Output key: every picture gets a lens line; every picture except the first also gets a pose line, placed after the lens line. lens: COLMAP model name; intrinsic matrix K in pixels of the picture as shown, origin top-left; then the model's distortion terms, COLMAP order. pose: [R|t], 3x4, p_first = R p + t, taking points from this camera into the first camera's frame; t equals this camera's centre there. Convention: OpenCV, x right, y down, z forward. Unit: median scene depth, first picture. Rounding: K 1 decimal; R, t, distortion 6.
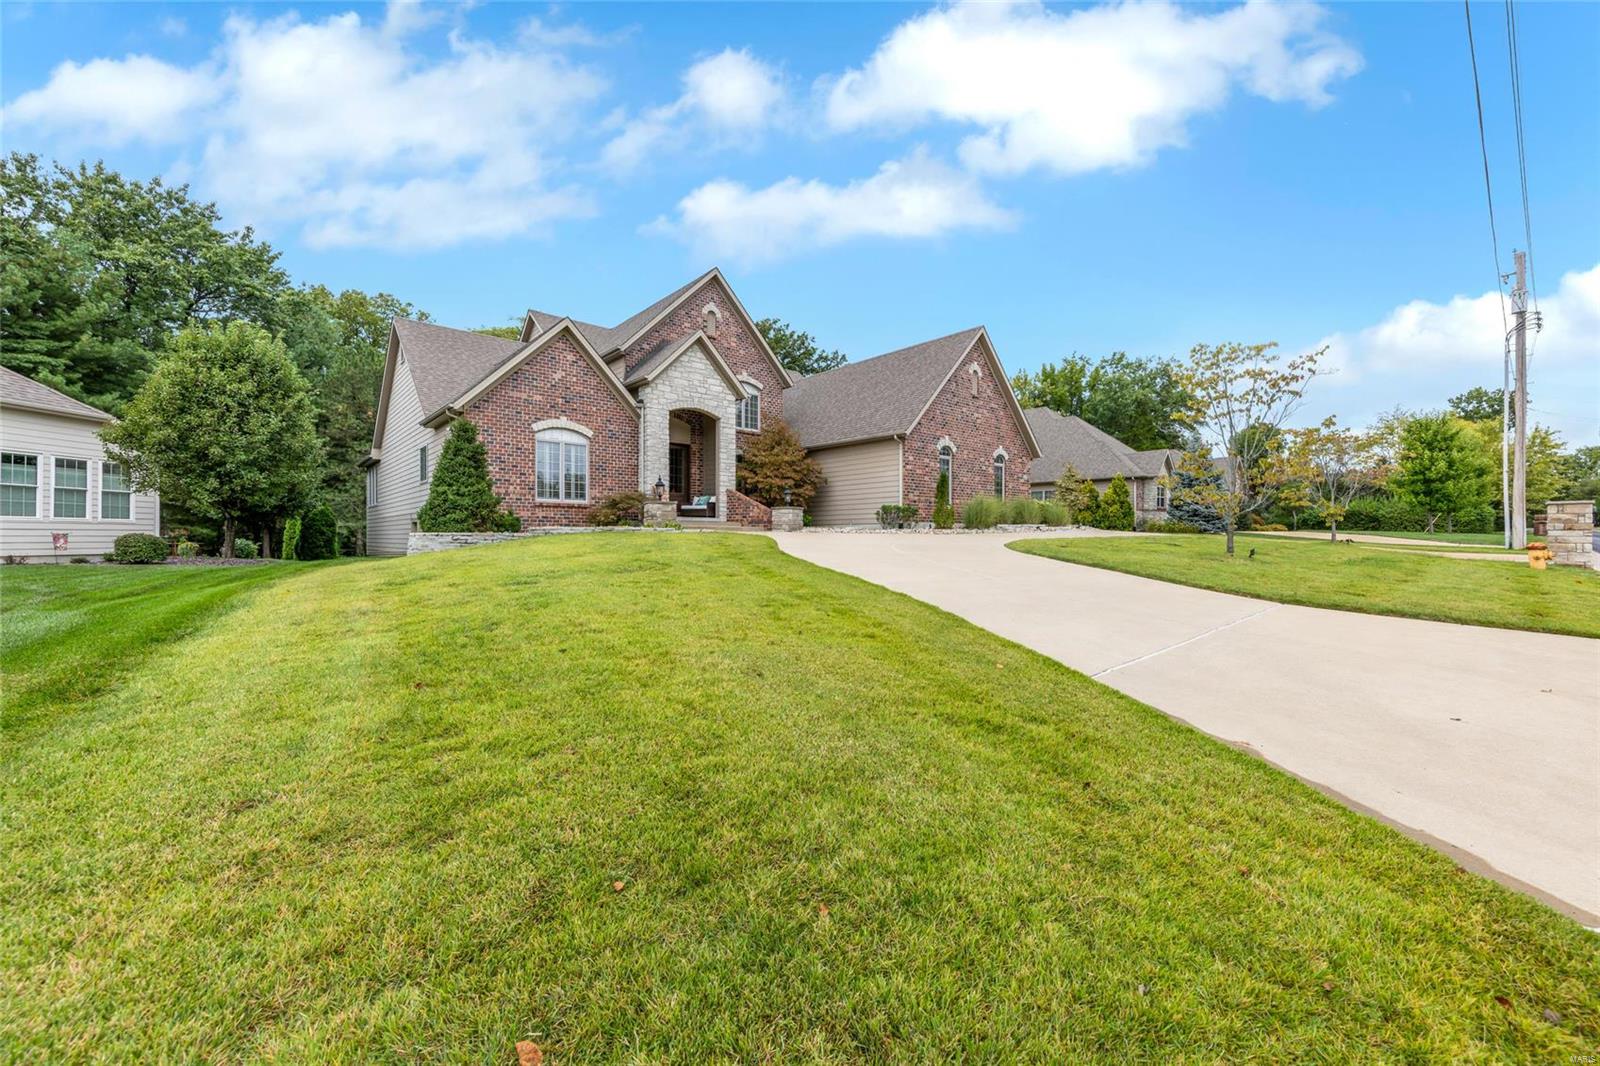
lens RADIAL K [[616.8, 0, 796.9], [0, 616.8, 531.8], [0, 0, 1]] dist [0.000919, 0.000109]
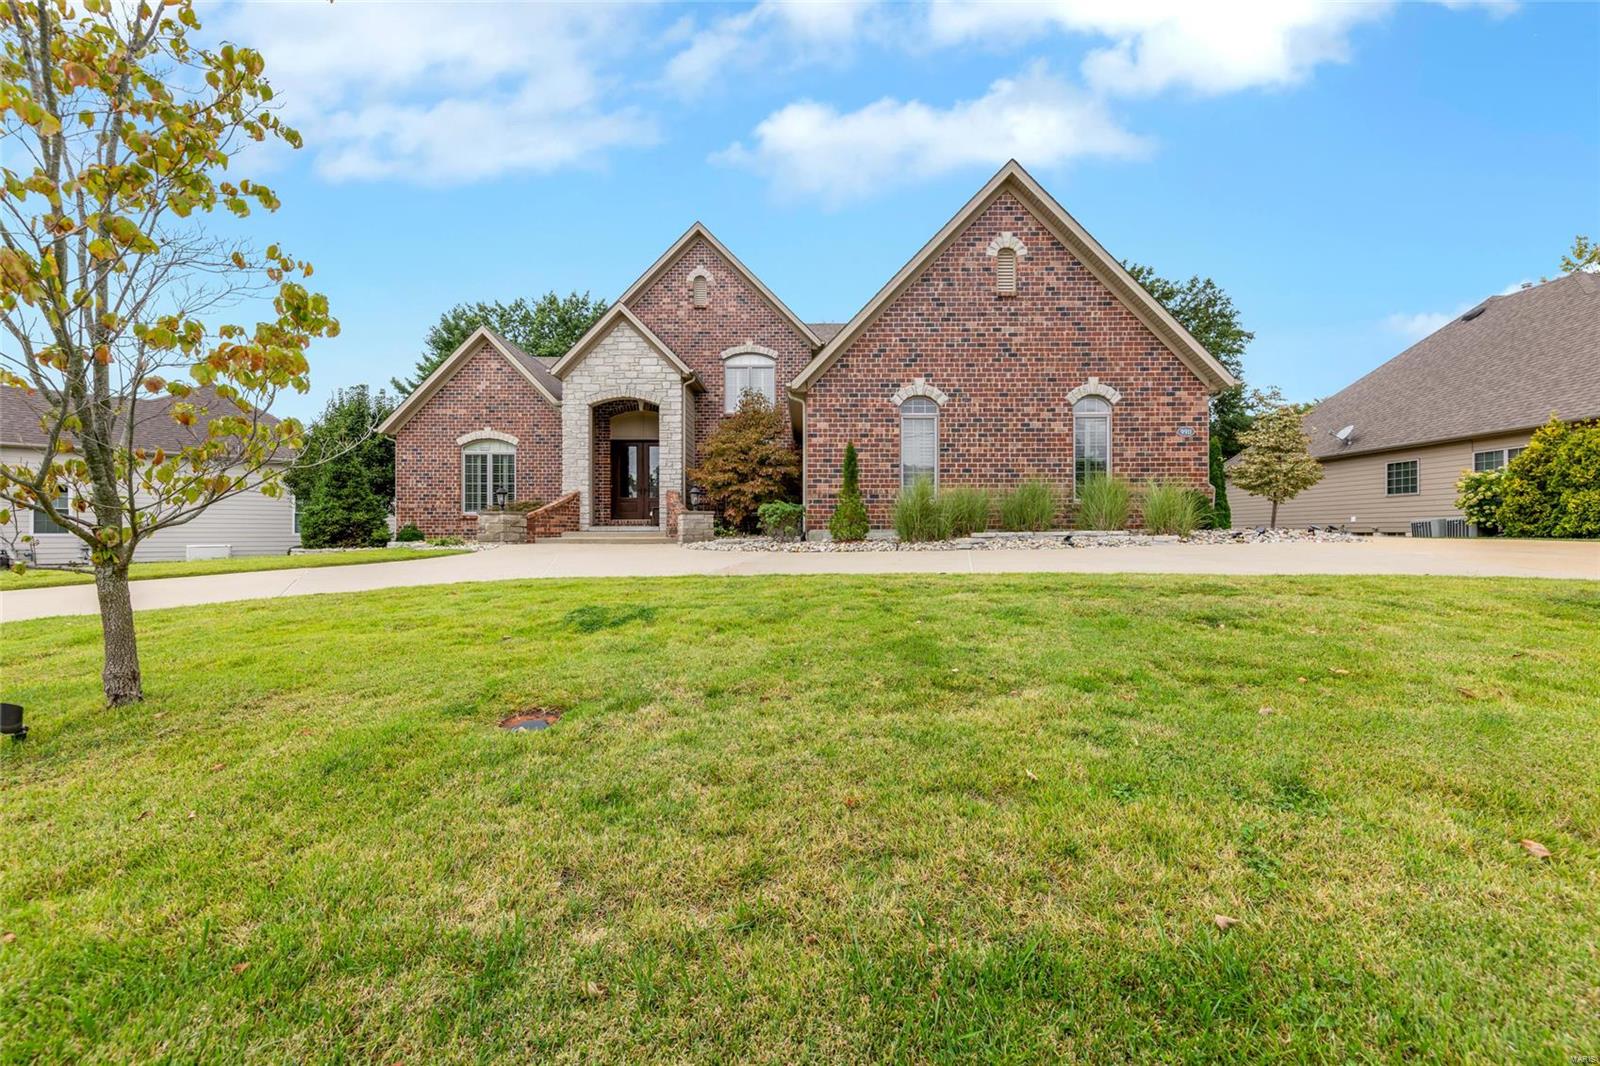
lens RADIAL K [[616.8, 0, 796.9], [0, 616.8, 531.8], [0, 0, 1]] dist [0.000919, 0.000109]
pose [[0.748646, -0.007255, -0.662930, 0.560735], [0.005992, 0.999973, -0.004176, -0.011361], [0.662943, -0.000846, 0.748670, 0.517881]]
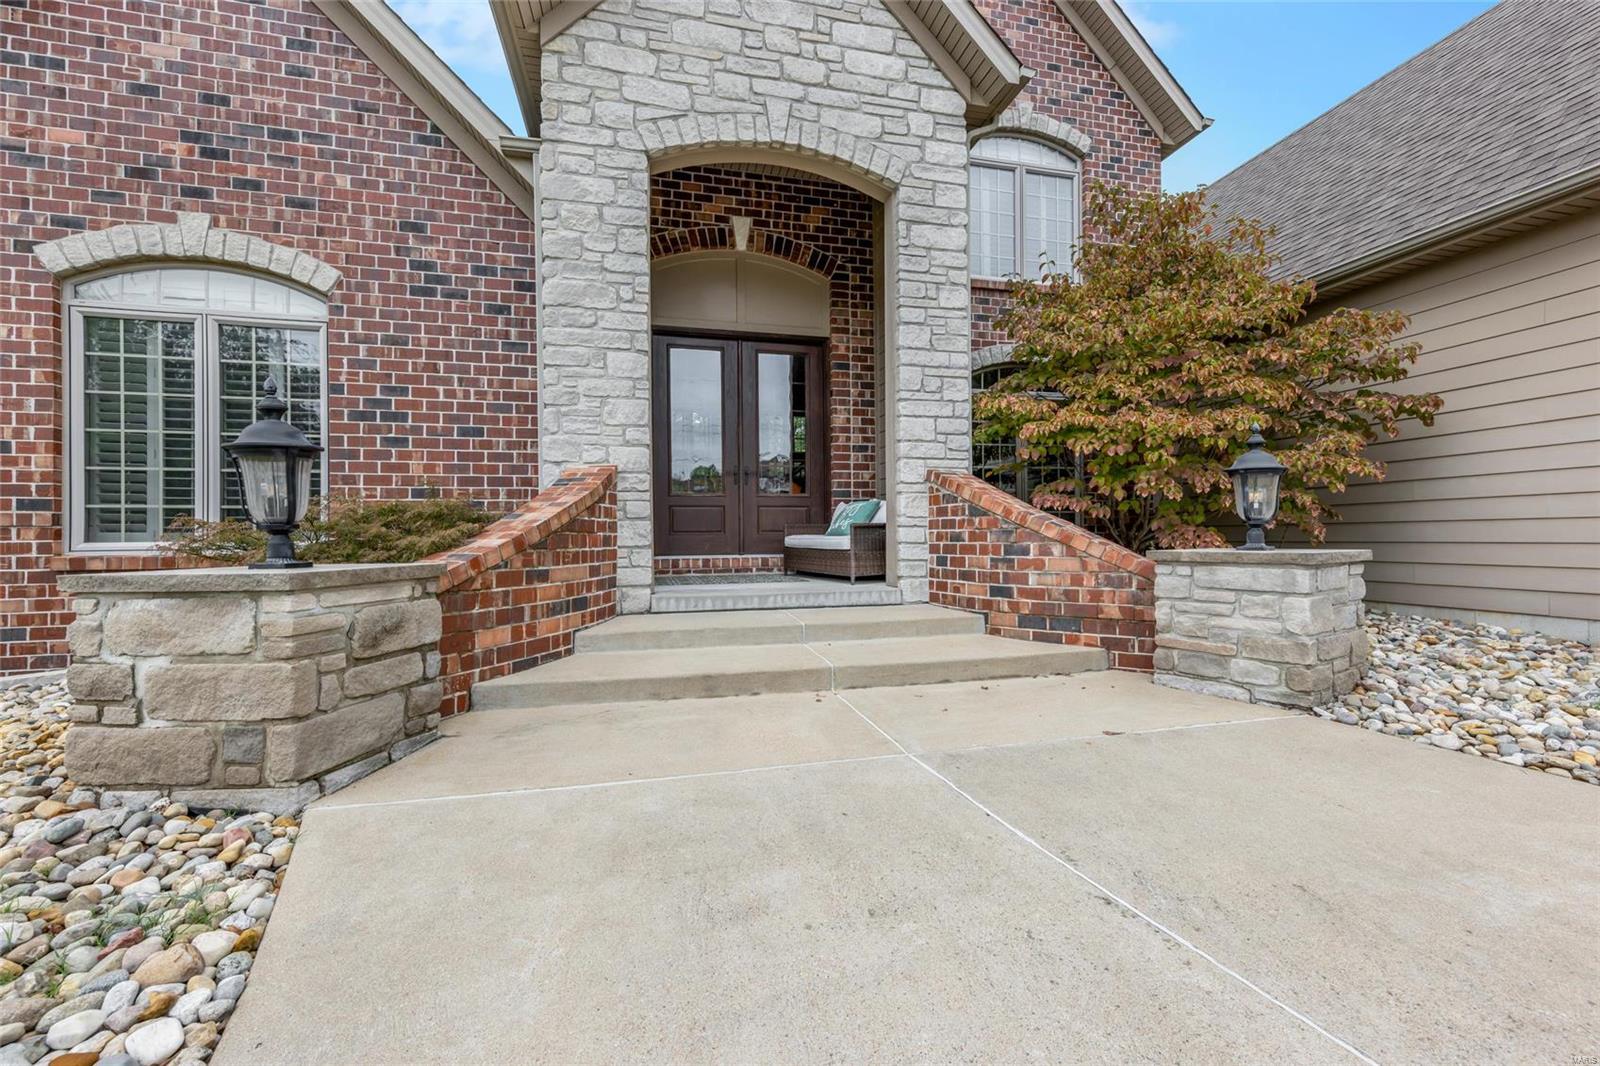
lens RADIAL K [[619.7, 0, 821.6], [0, 619.7, 532.4], [0, 0, 1]] dist [0.001618, 0.000220]
pose [[0.909906, -0.015127, -0.414538, -0.053256], [0.014714, 0.999883, -0.004189, -0.045340], [0.414553, -0.002288, 0.910022, 0.773669]]
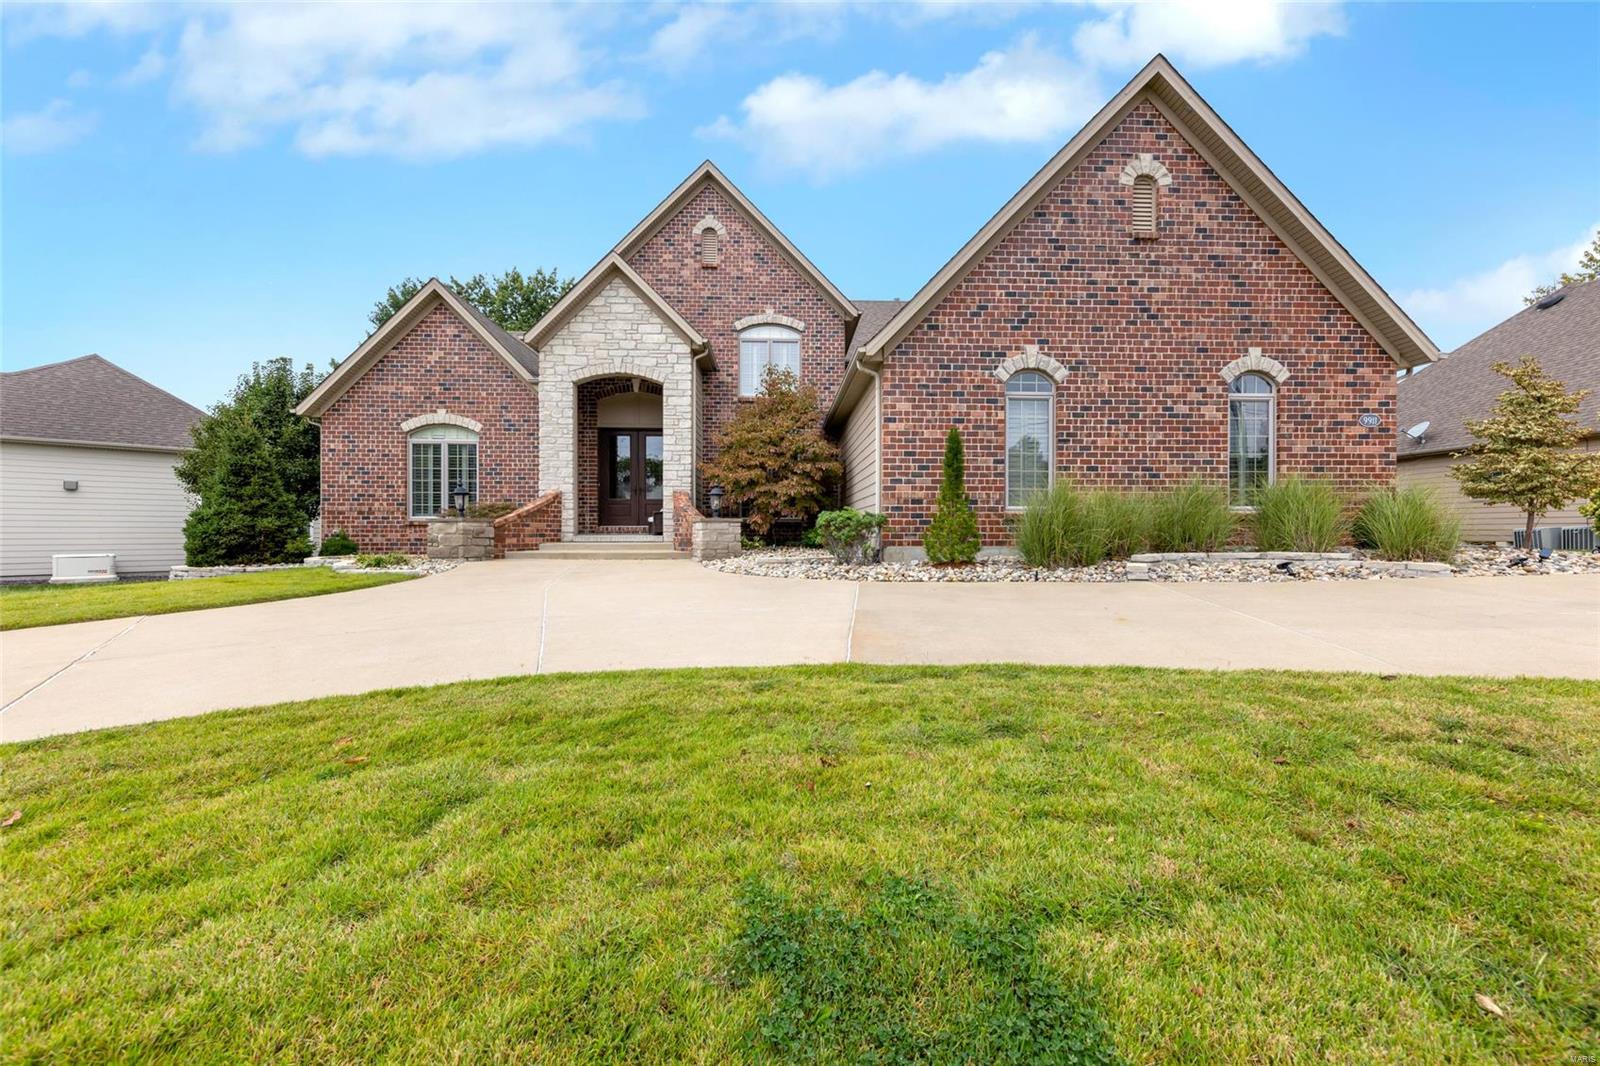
lens RADIAL K [[626.1, 0, 800.0], [0, 626.1, 533.0], [0, 0, 1]] dist [0.002890, -0.000113]
pose [[0.783035, -0.002709, -0.621971, 0.405894], [0.004139, 0.999991, 0.000855, -0.026134], [0.621963, -0.003244, 0.783040, 0.580937]]
